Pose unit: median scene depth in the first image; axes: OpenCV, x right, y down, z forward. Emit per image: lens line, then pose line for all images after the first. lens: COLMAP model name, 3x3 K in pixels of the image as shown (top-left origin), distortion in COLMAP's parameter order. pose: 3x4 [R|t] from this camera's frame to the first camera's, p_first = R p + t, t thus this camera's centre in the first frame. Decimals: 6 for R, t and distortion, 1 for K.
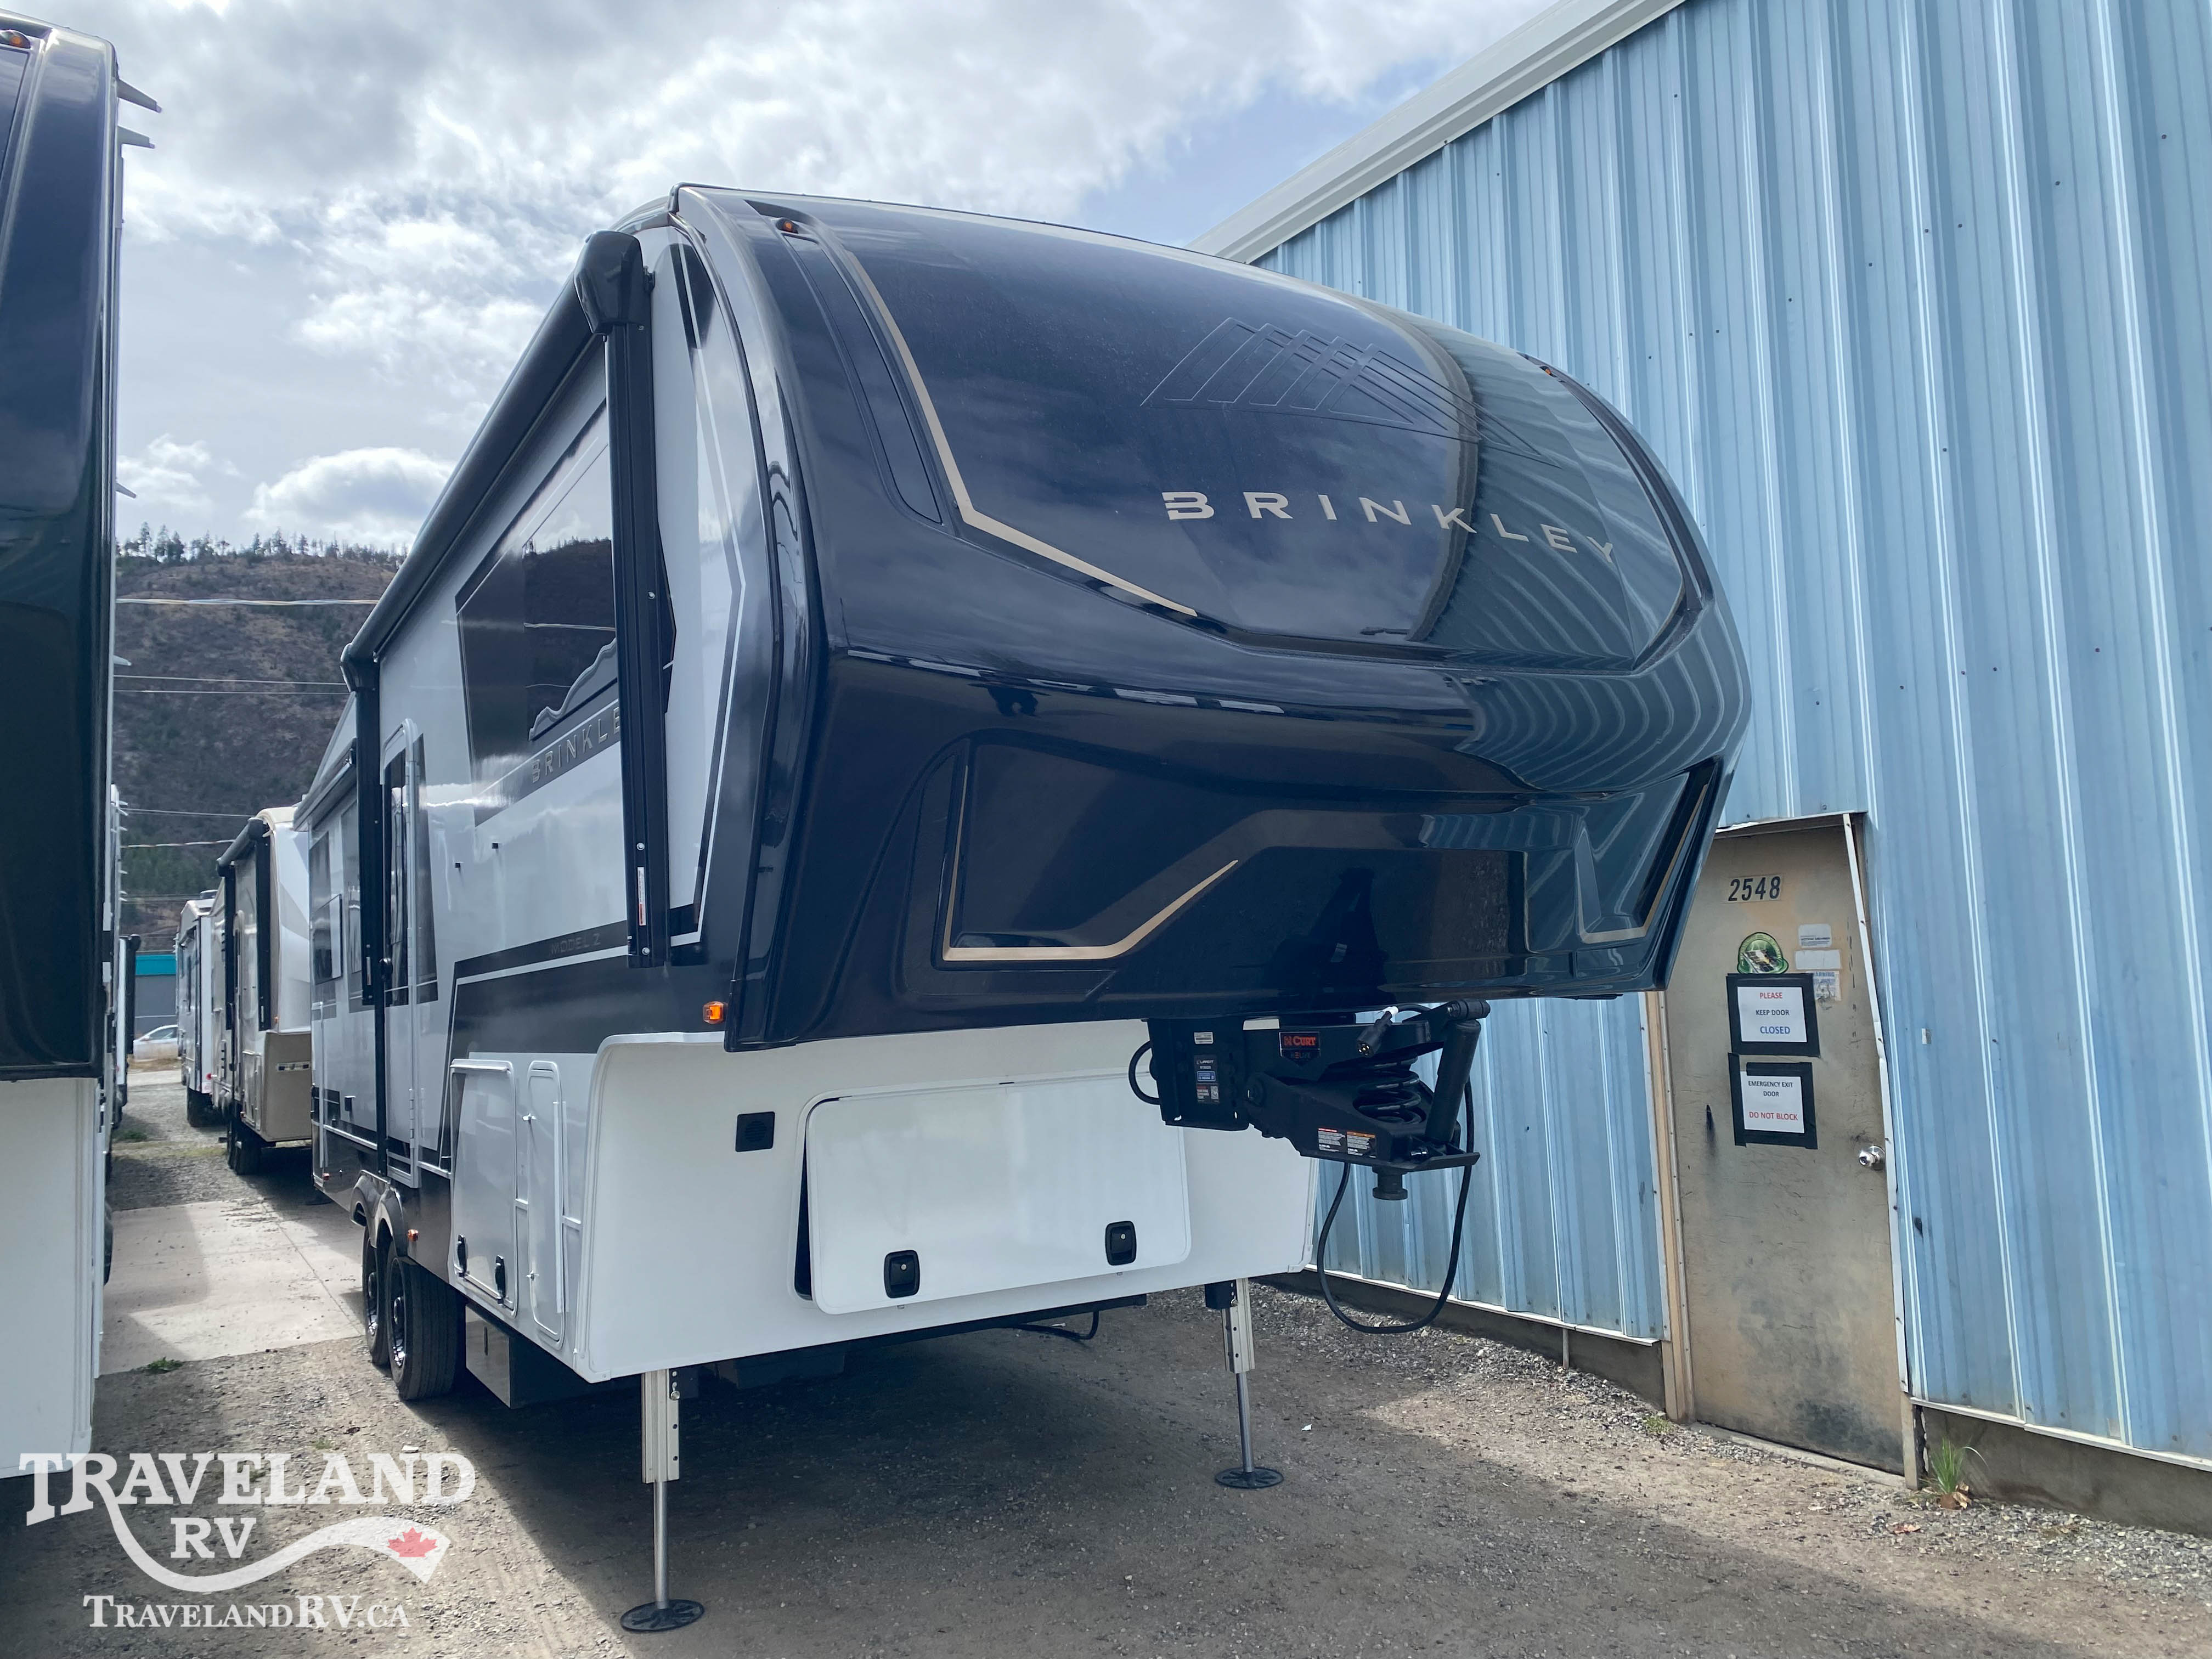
lens RADIAL K [[1696.3, 0, 1072.9], [0, 1696.3, 827.9], [0, 0, 1]] dist [0.030291, -0.005839]
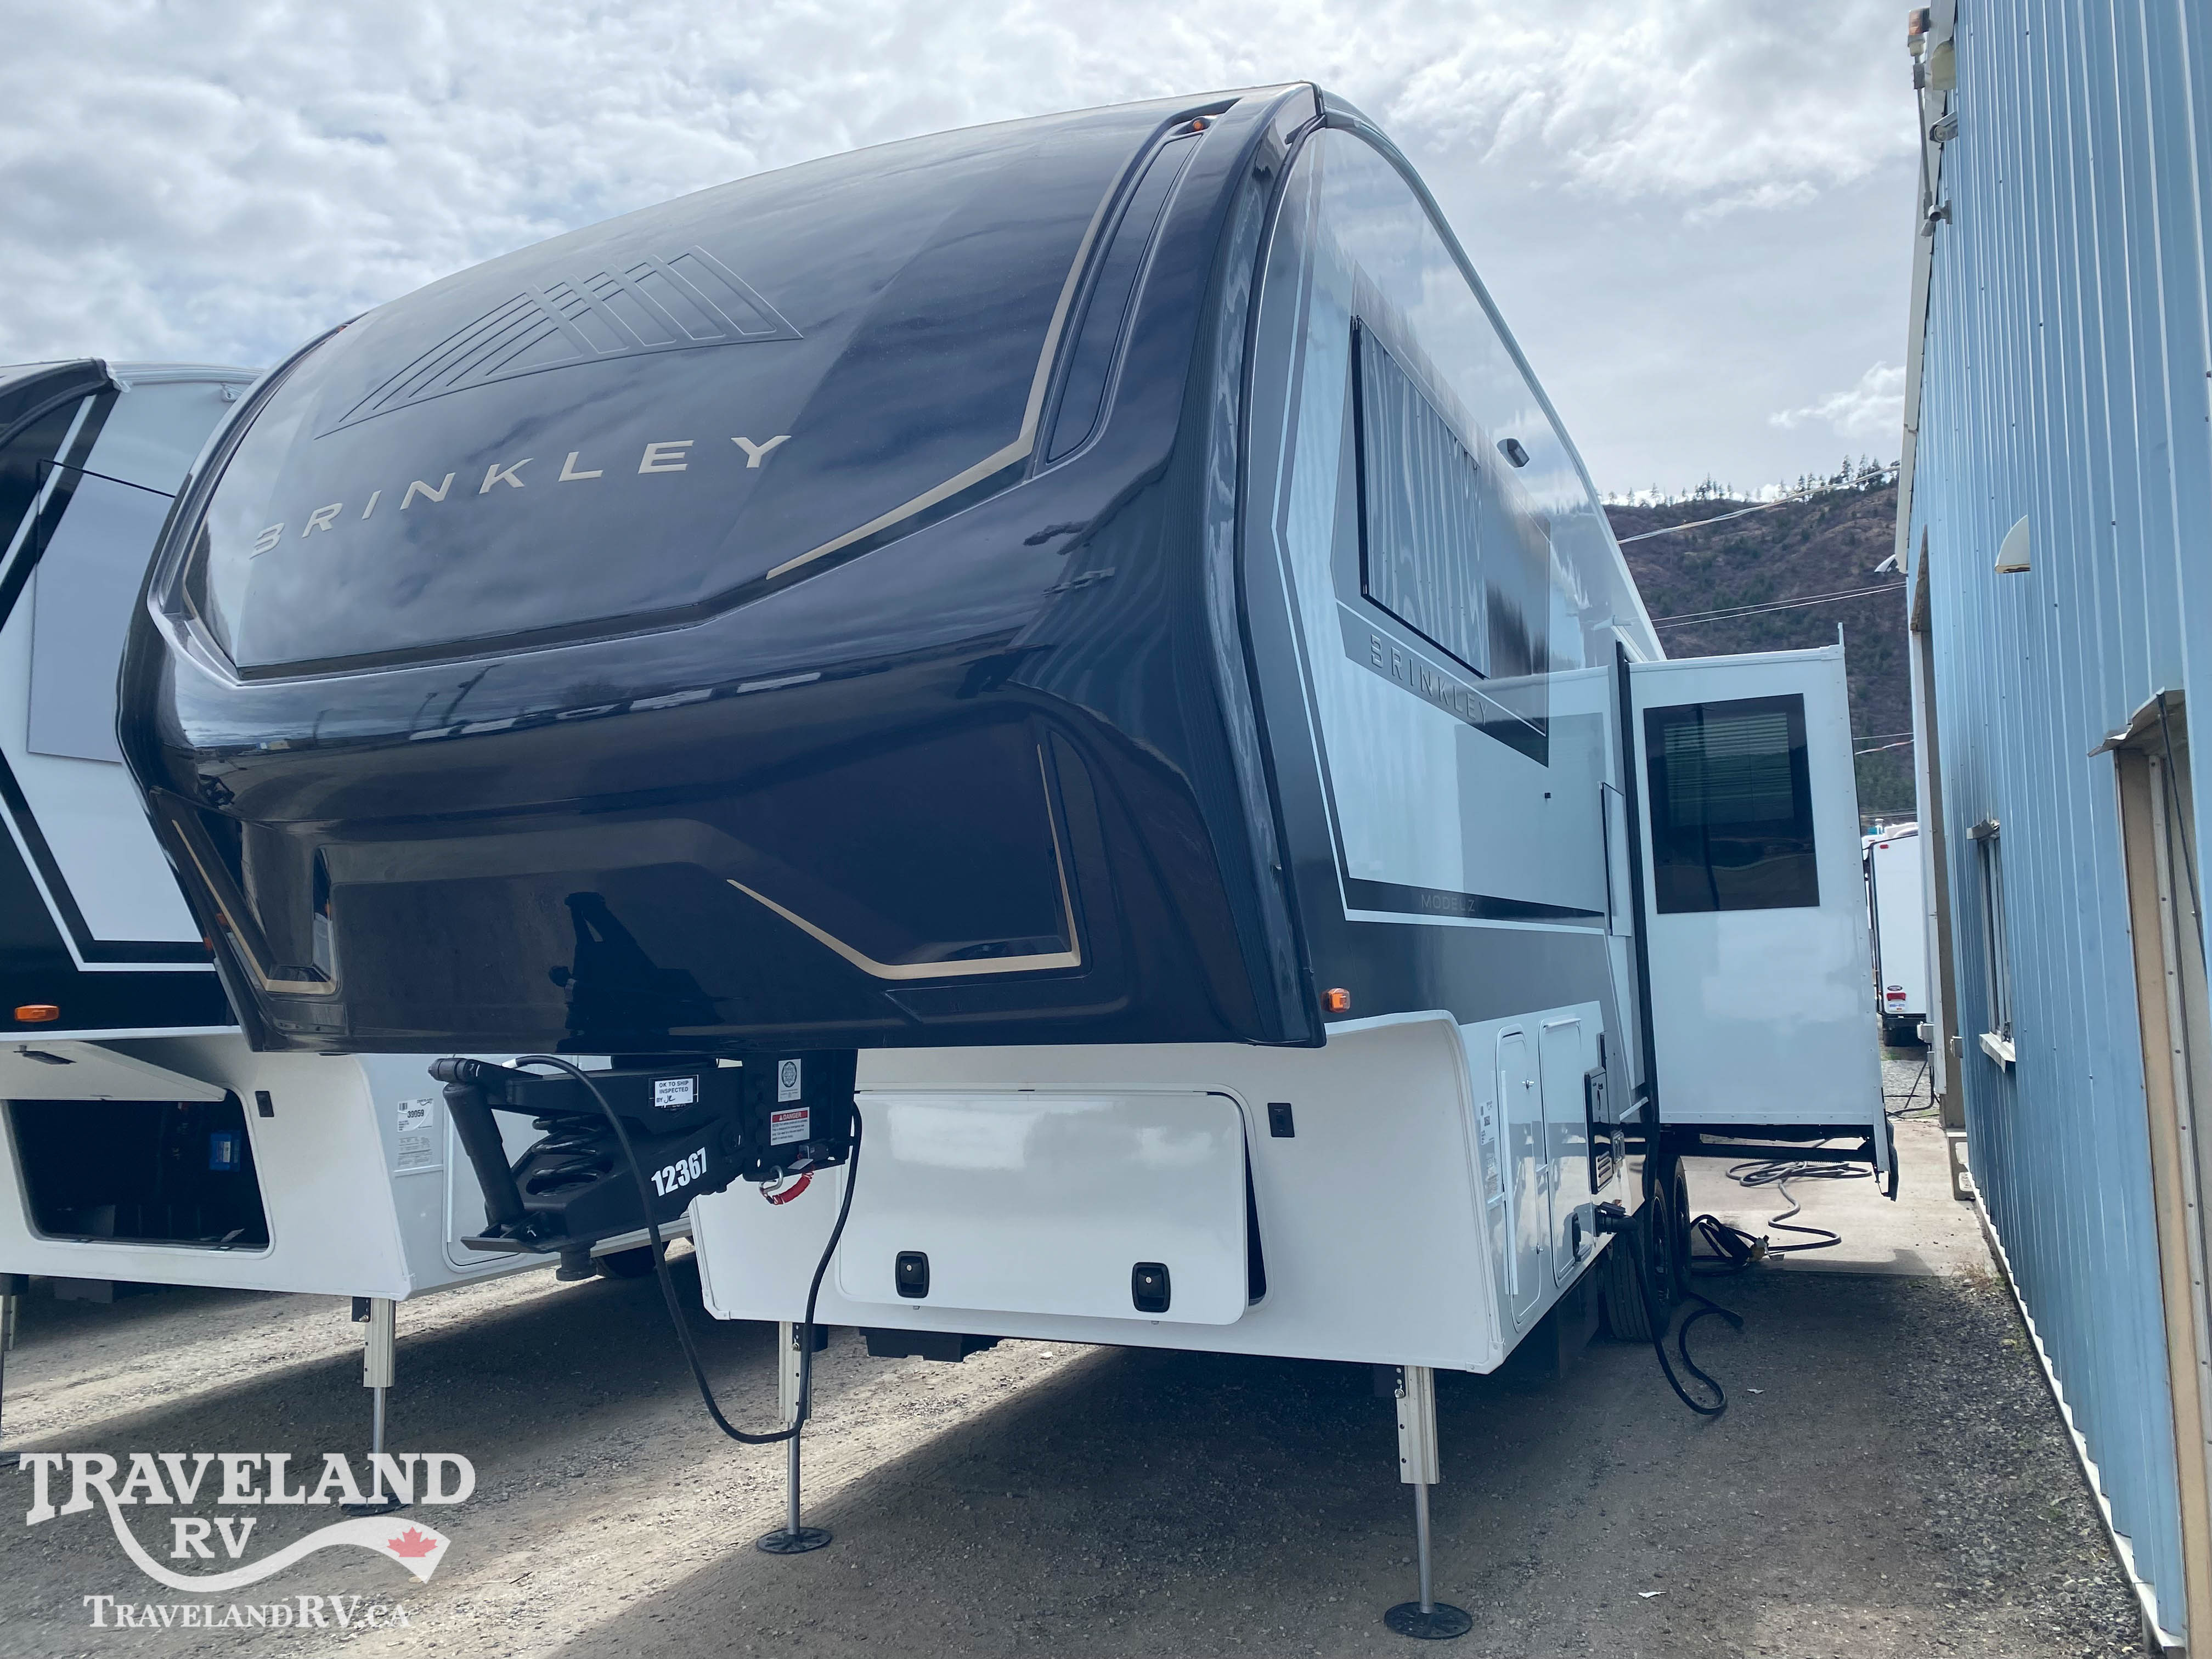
lens RADIAL K [[1685.4, 0, 1098.5], [0, 1685.4, 842.1], [0, 0, 1]] dist [0.028407, -0.011585]
pose [[0.596923, -0.028121, -0.801806, 0.641060], [0.075420, 0.996927, 0.021183, 0.000540], [0.798746, -0.073117, 0.597209, 0.443672]]
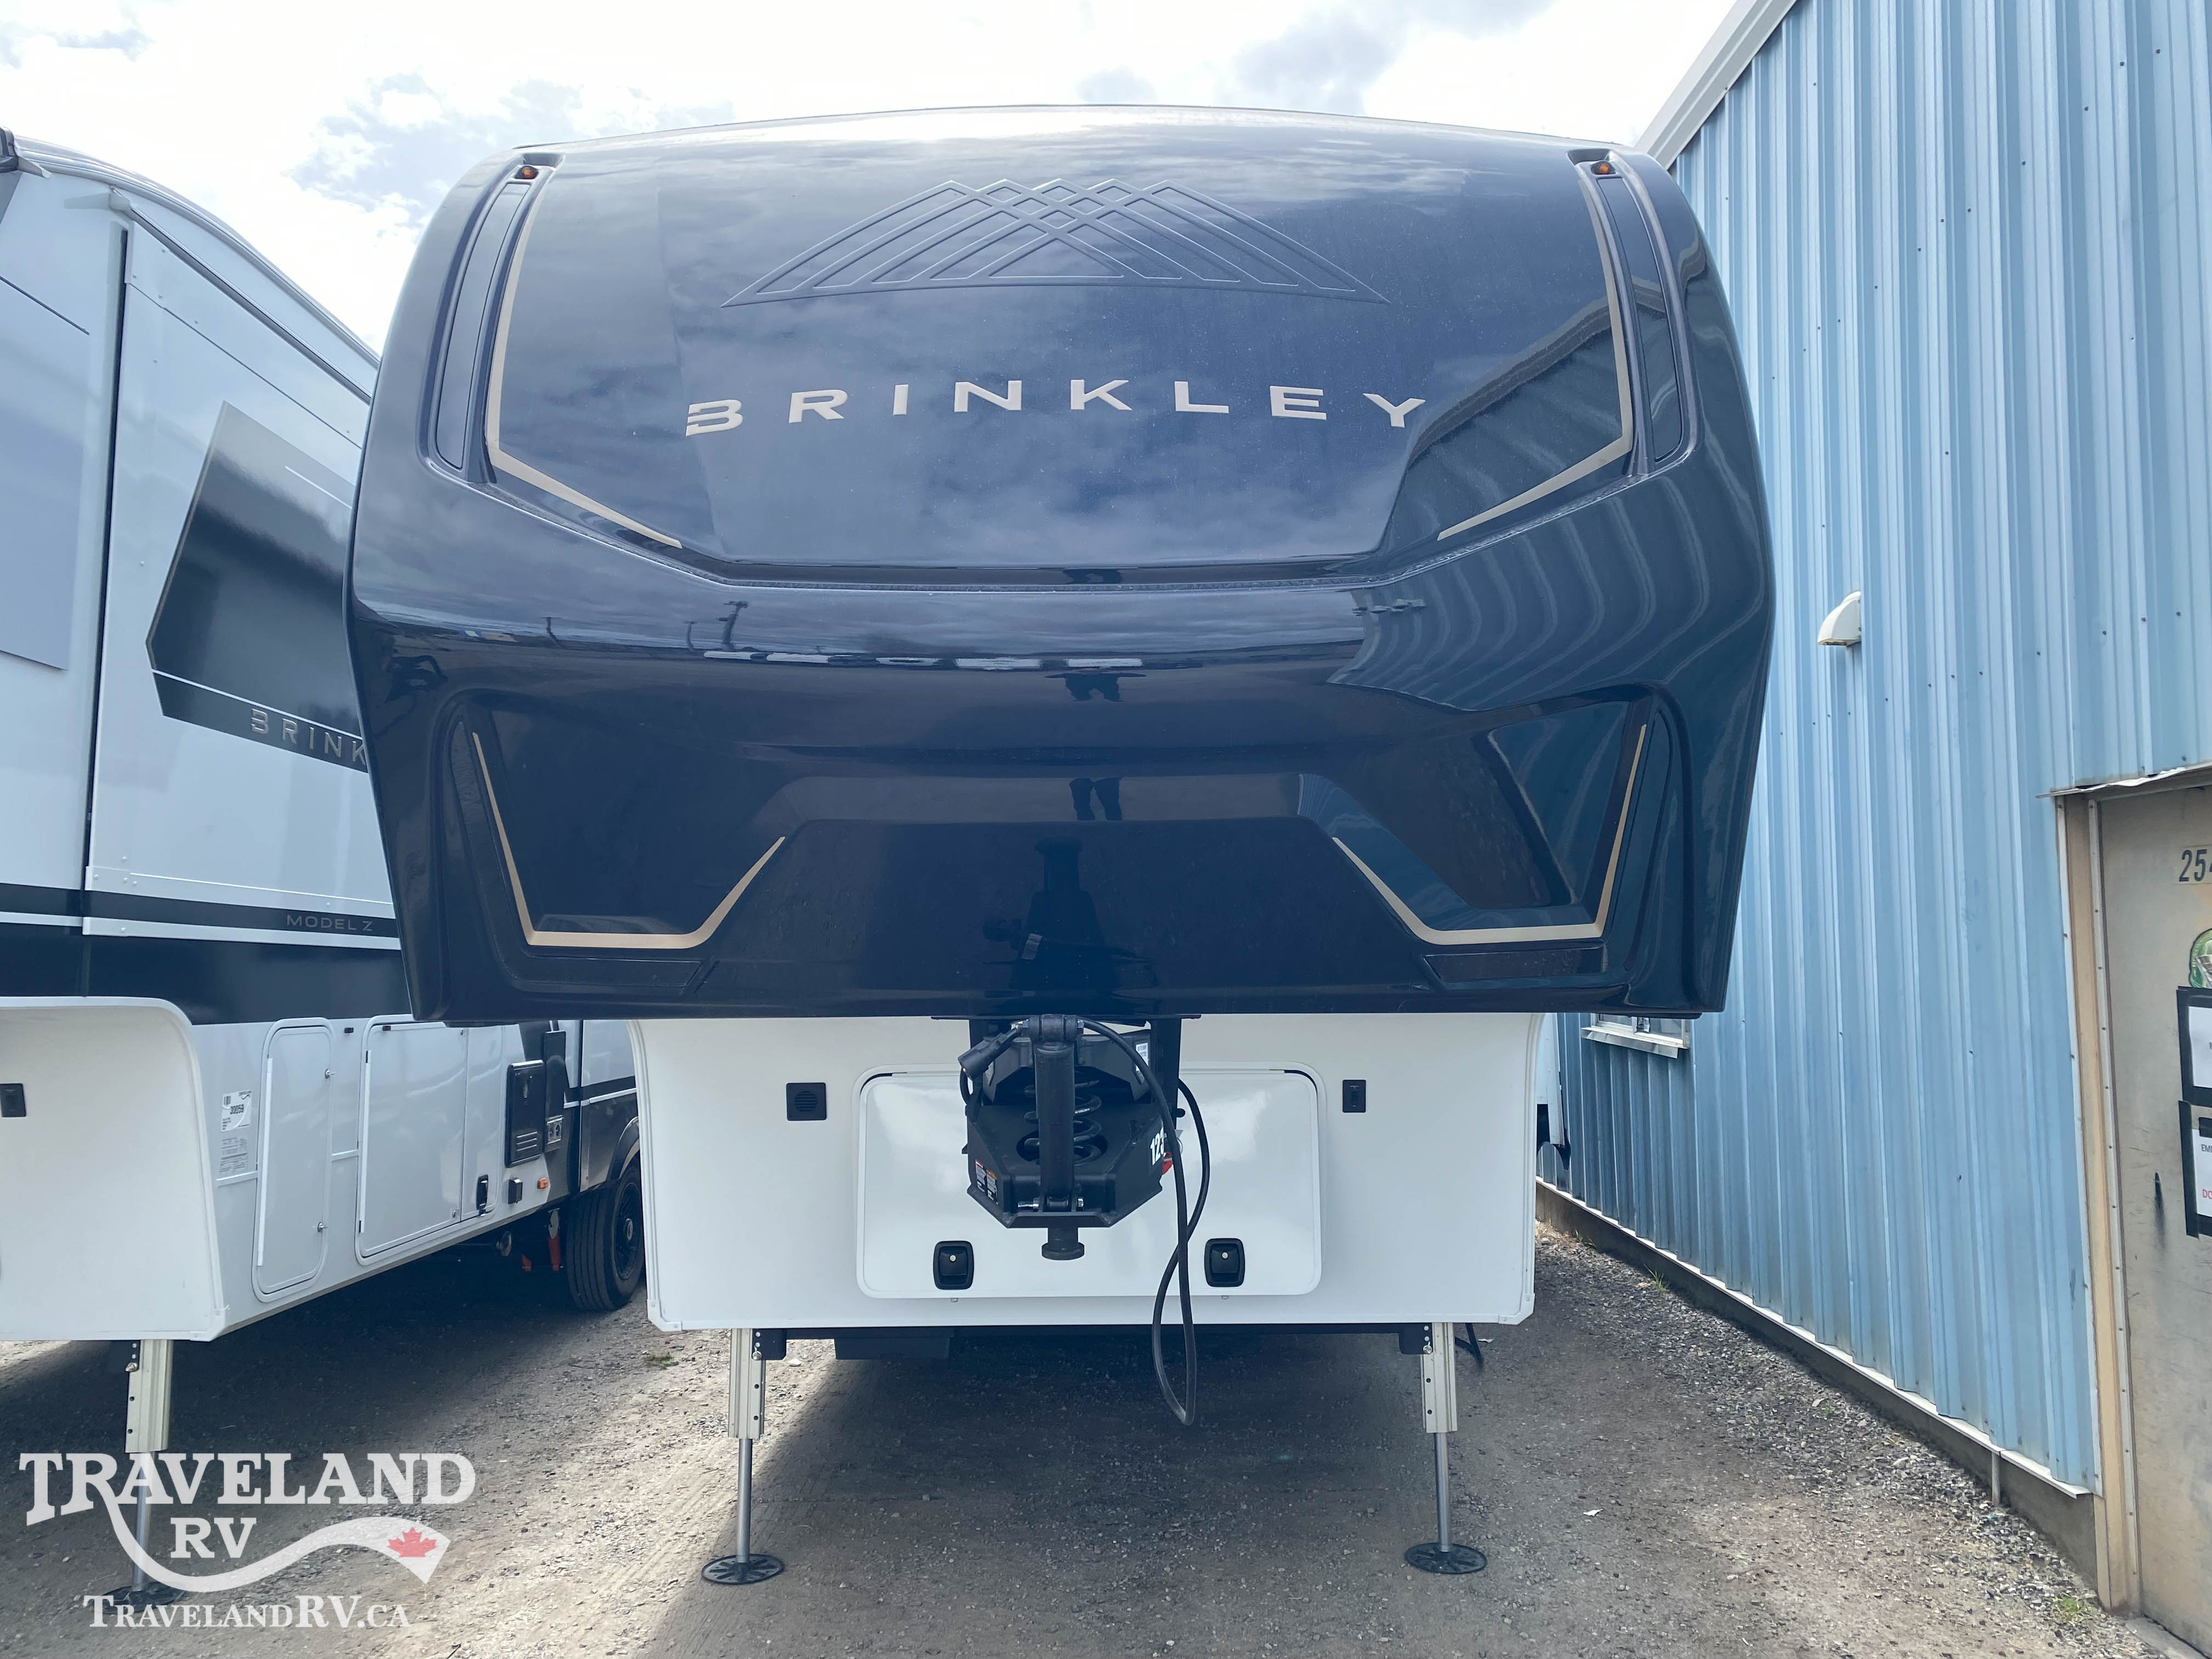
lens RADIAL K [[1685.9, 0, 1116.4], [0, 1685.9, 817.3], [0, 0, 1]] dist [0.024683, -0.005876]
pose [[0.872015, 0.000371, -0.489479, 0.369317], [0.011884, 0.999689, 0.021930, -0.003558], [0.489335, -0.024940, 0.871739, 0.202001]]
